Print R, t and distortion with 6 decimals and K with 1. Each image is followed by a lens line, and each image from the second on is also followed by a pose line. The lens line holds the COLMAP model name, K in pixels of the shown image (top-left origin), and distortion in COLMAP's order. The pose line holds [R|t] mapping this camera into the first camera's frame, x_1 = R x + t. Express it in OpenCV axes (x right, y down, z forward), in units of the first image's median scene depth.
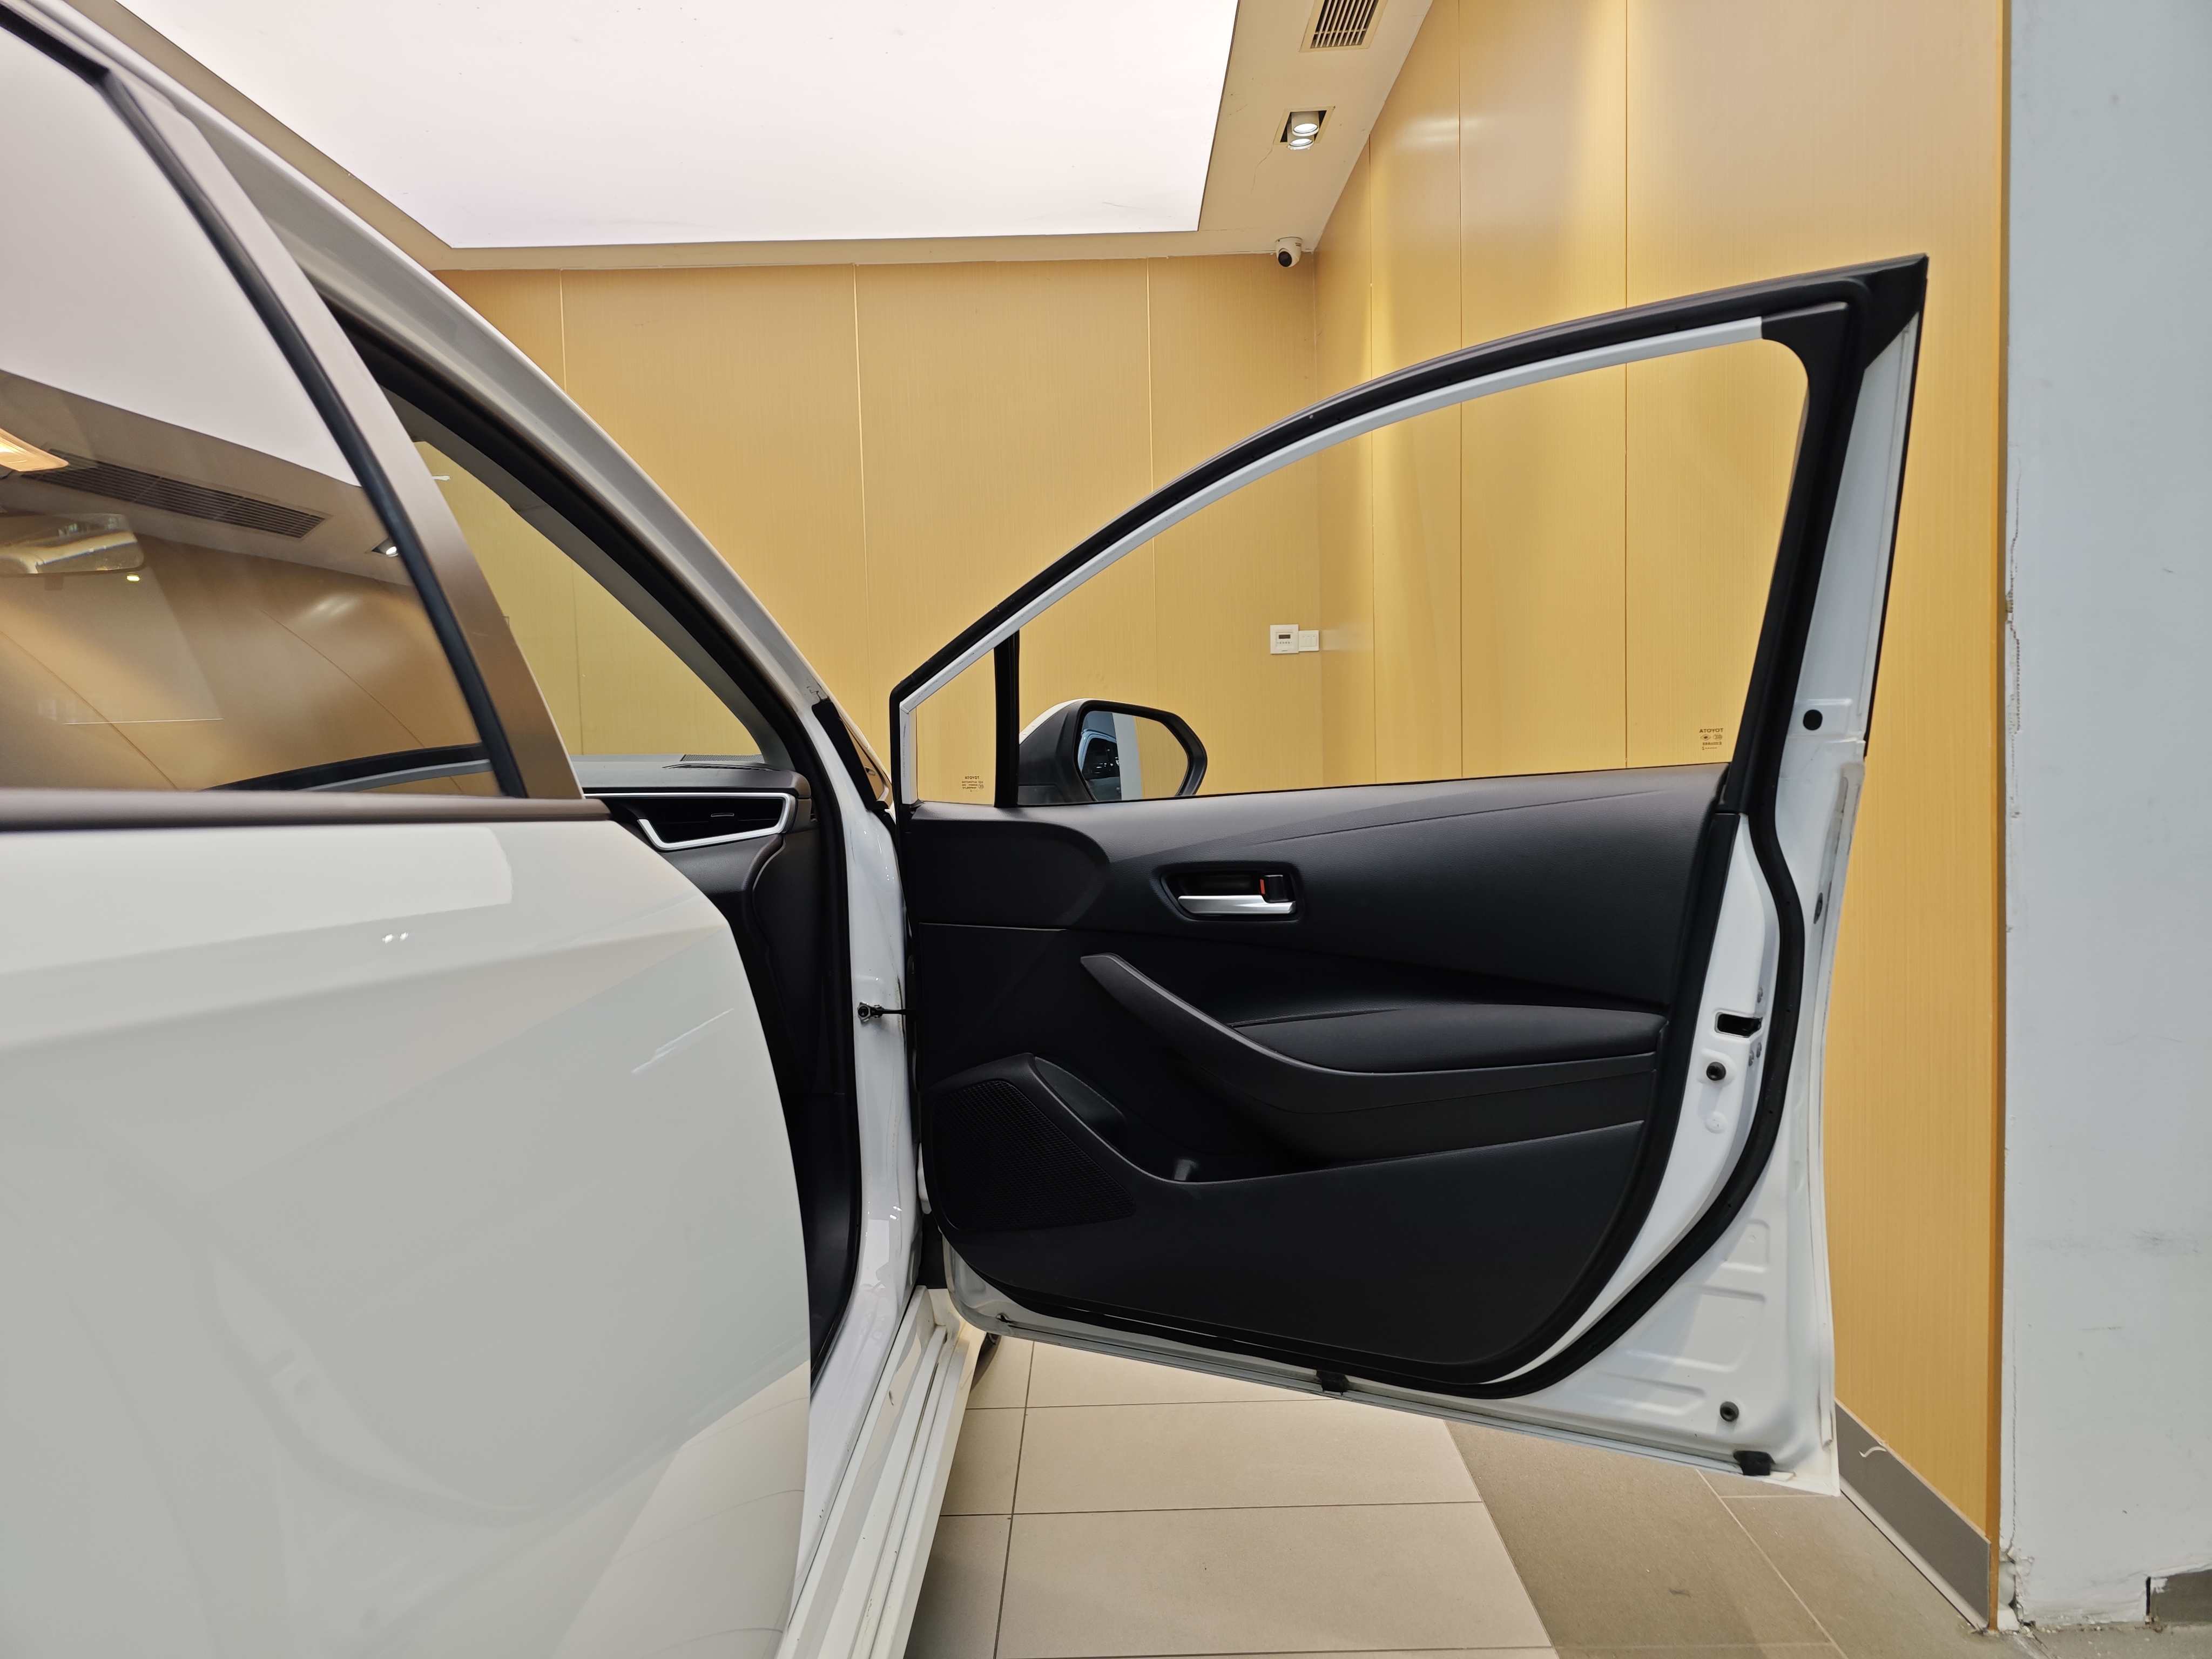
lens RADIAL K [[1488.9, 0, 1096.8], [0, 1488.9, 827.4], [0, 0, 1]] dist [0.035781, -0.028466]
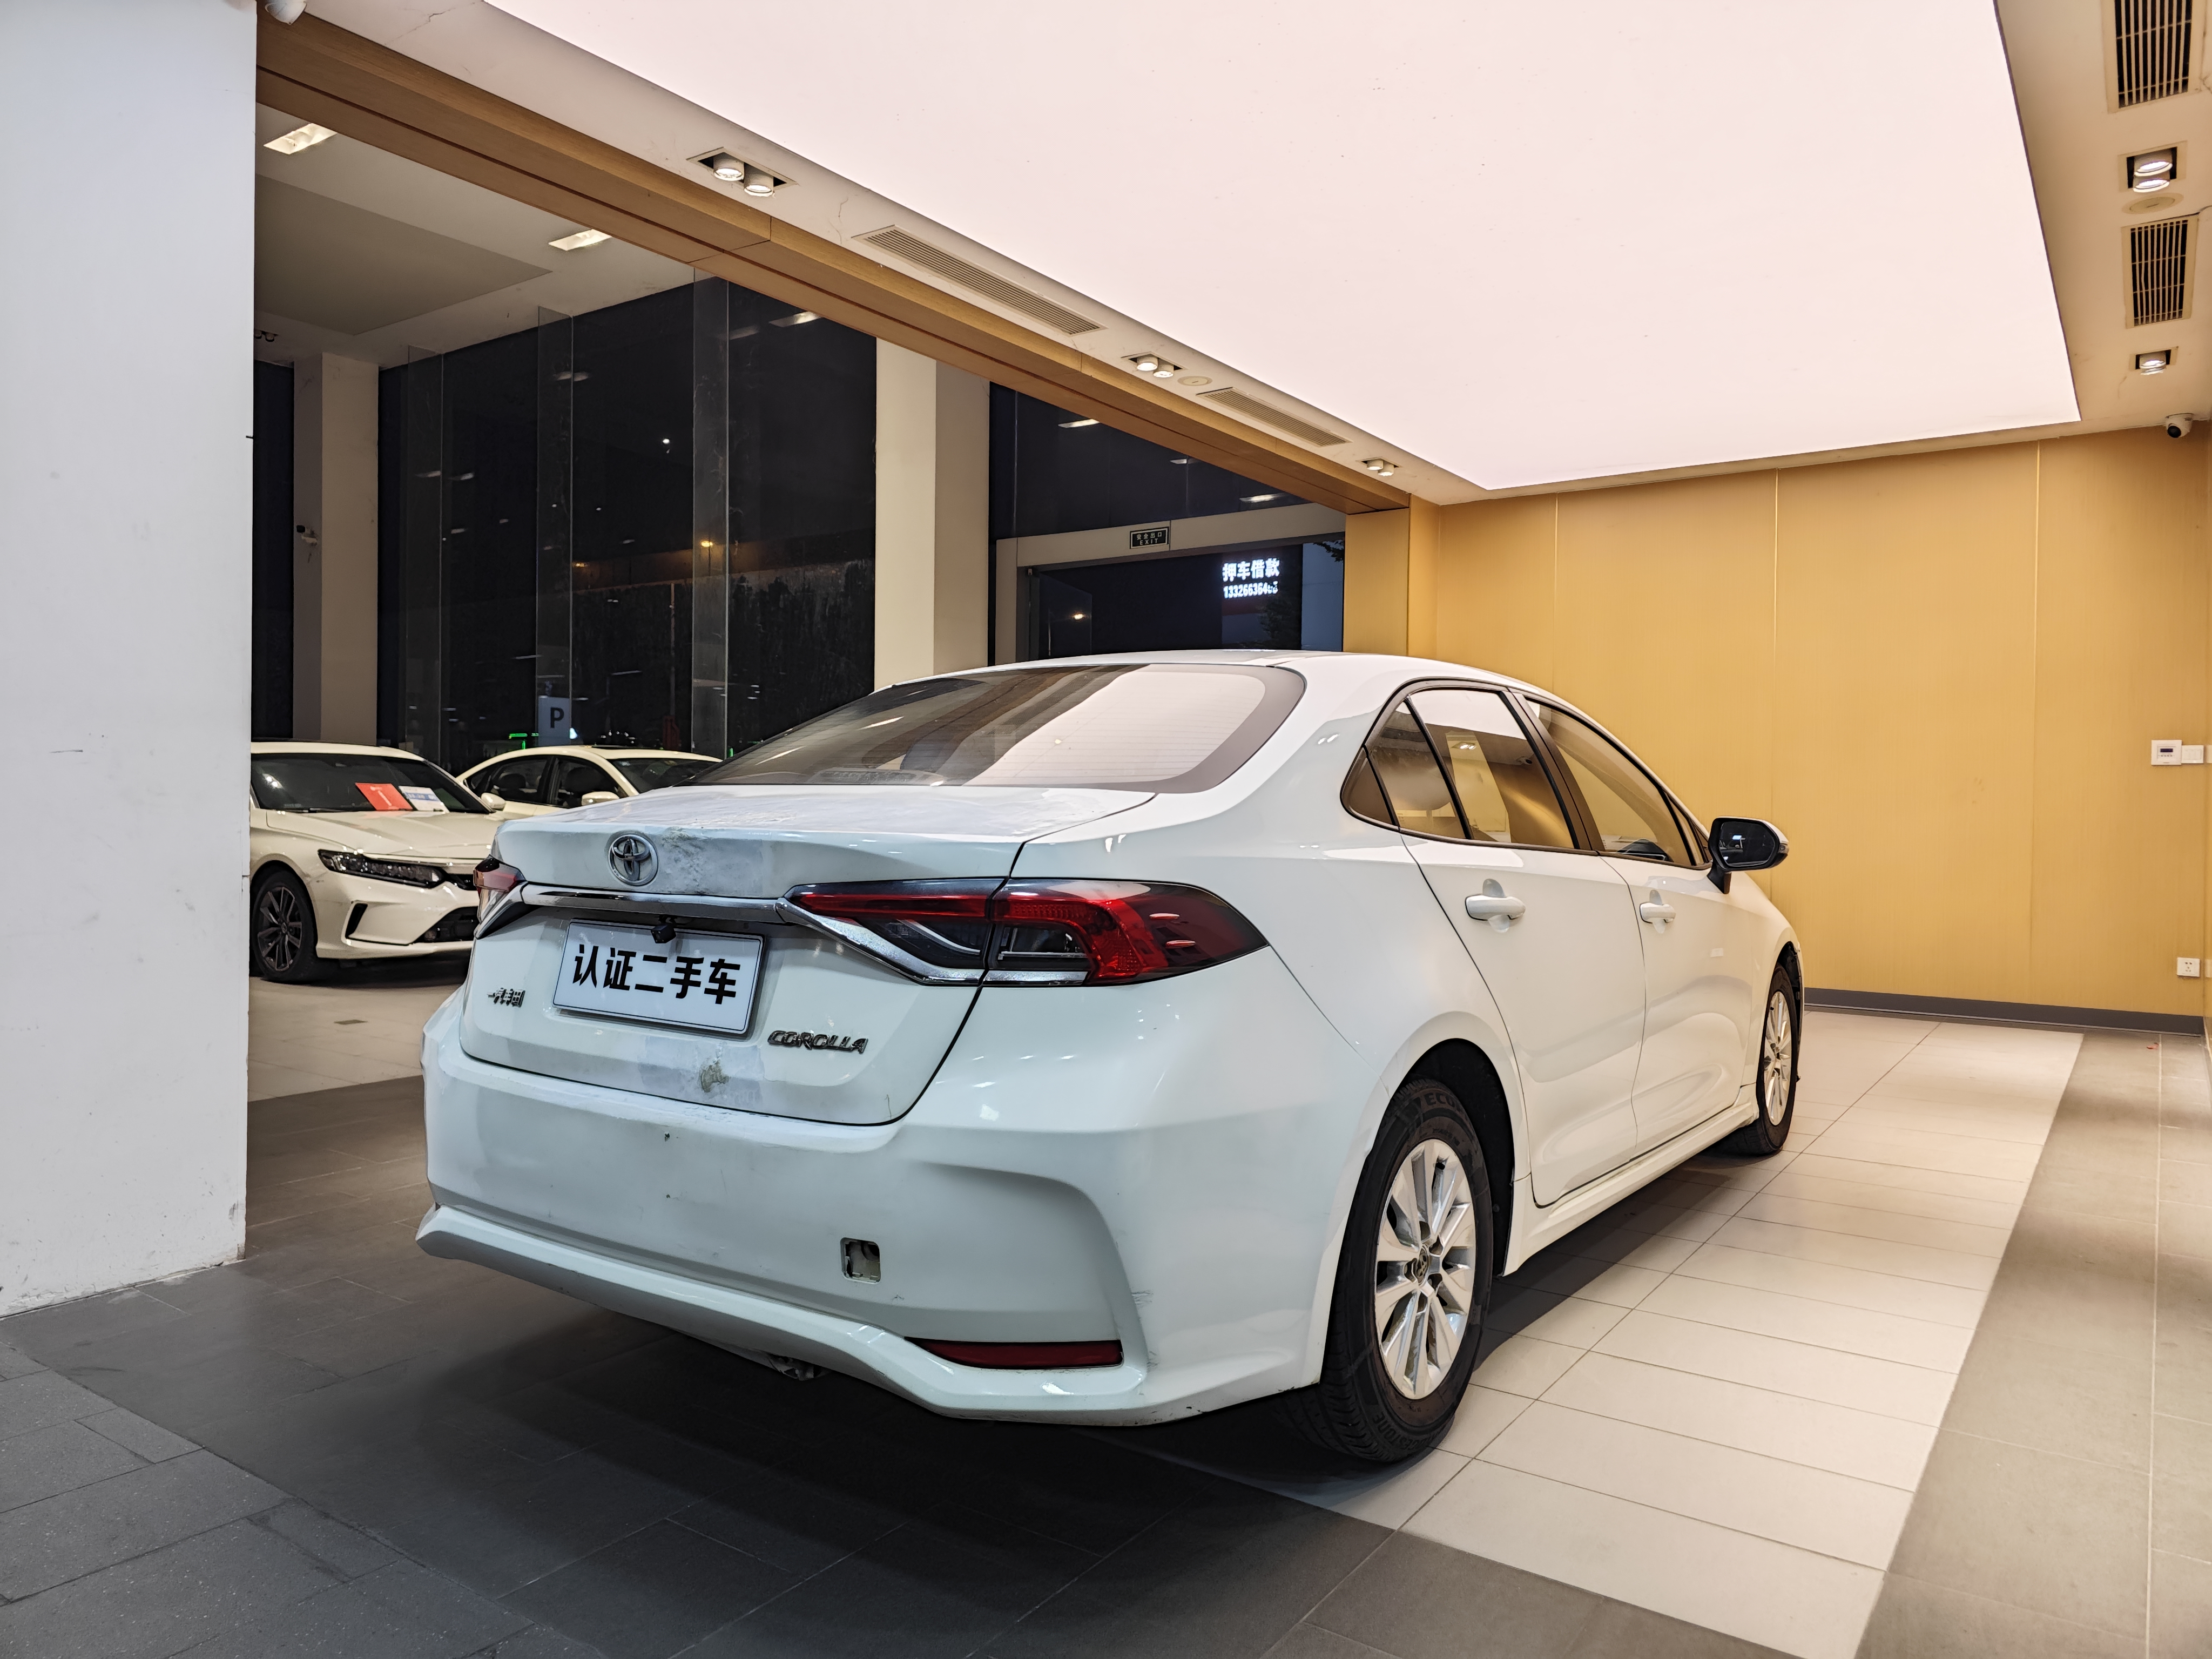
lens RADIAL K [[1488.9, 0, 1104.3], [0, 1488.9, 811.0], [0, 0, 1]] dist [0.035781, -0.028466]
pose [[0.819930, 0.028422, -0.571758, 0.169318], [-0.059319, 0.997609, -0.035475, 0.012625], [0.569383, 0.063003, 0.819655, -0.597161]]
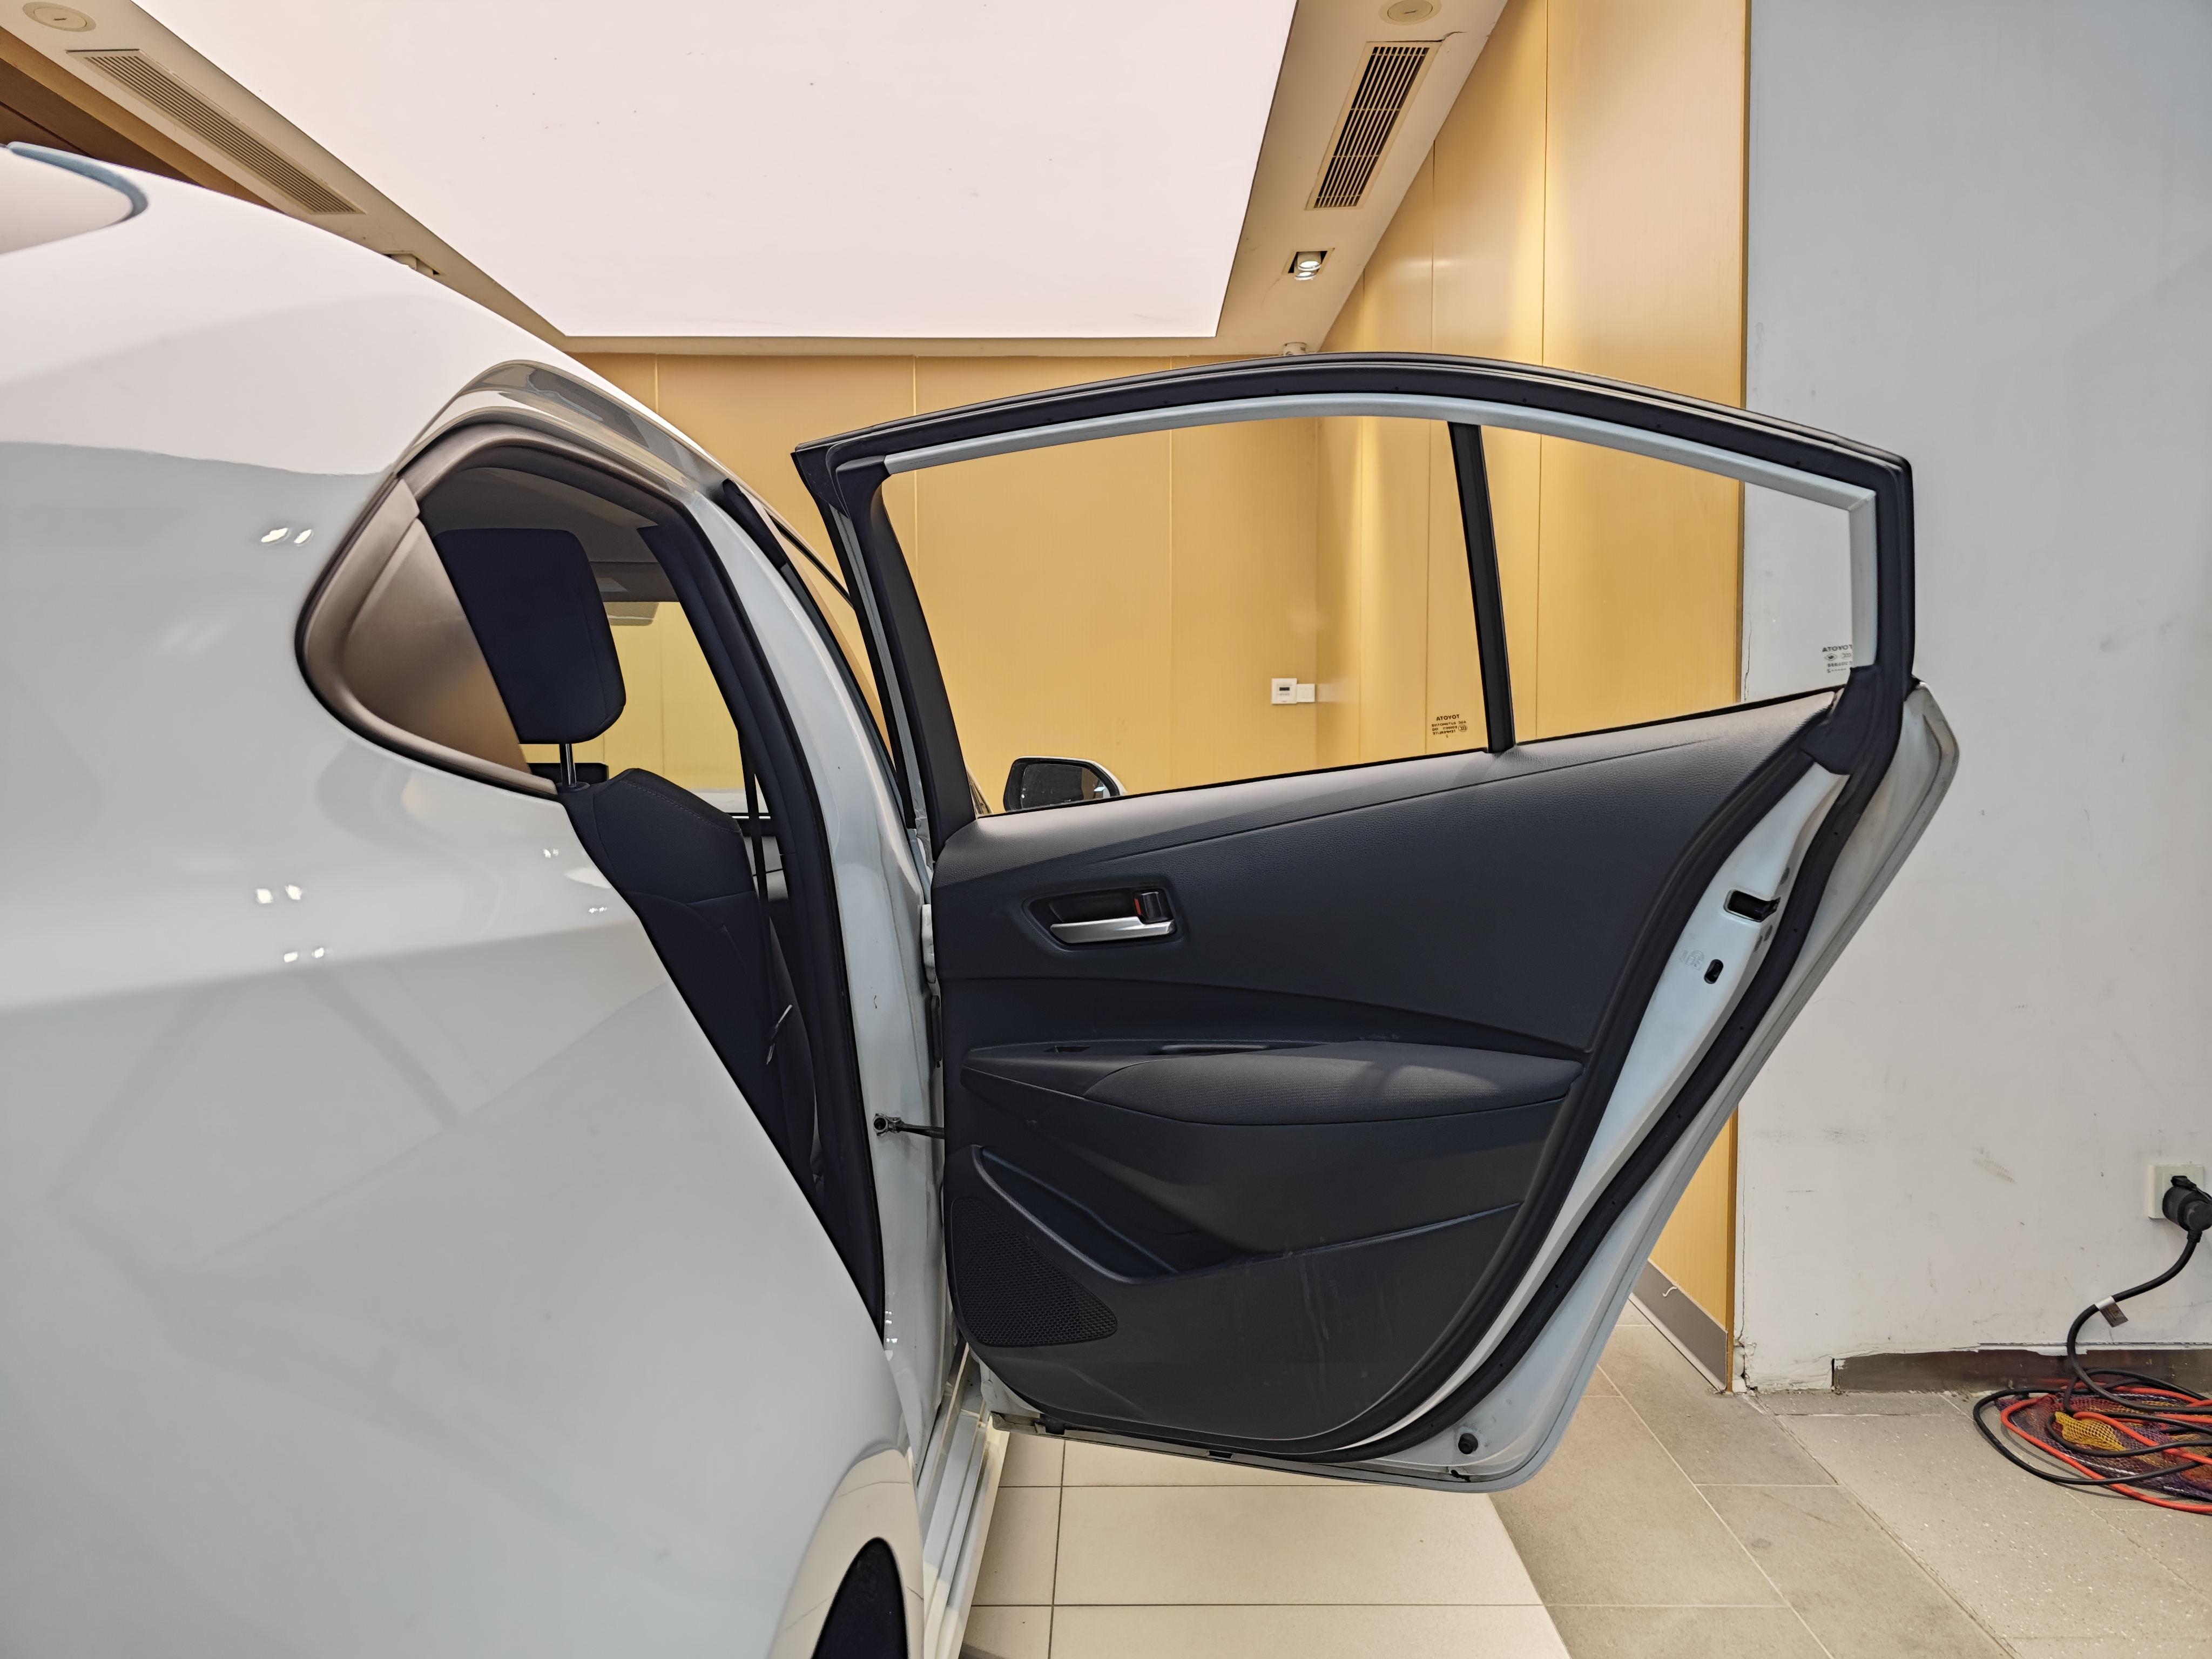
lens RADIAL K [[1488.9, 0, 1111.1], [0, 1488.9, 820.3], [0, 0, 1]] dist [0.035781, -0.028466]
pose [[0.999701, 0.023189, 0.007786, -0.018019], [-0.022991, 0.999433, -0.024618, 0.004376], [-0.008353, 0.024432, 0.999667, -0.186840]]
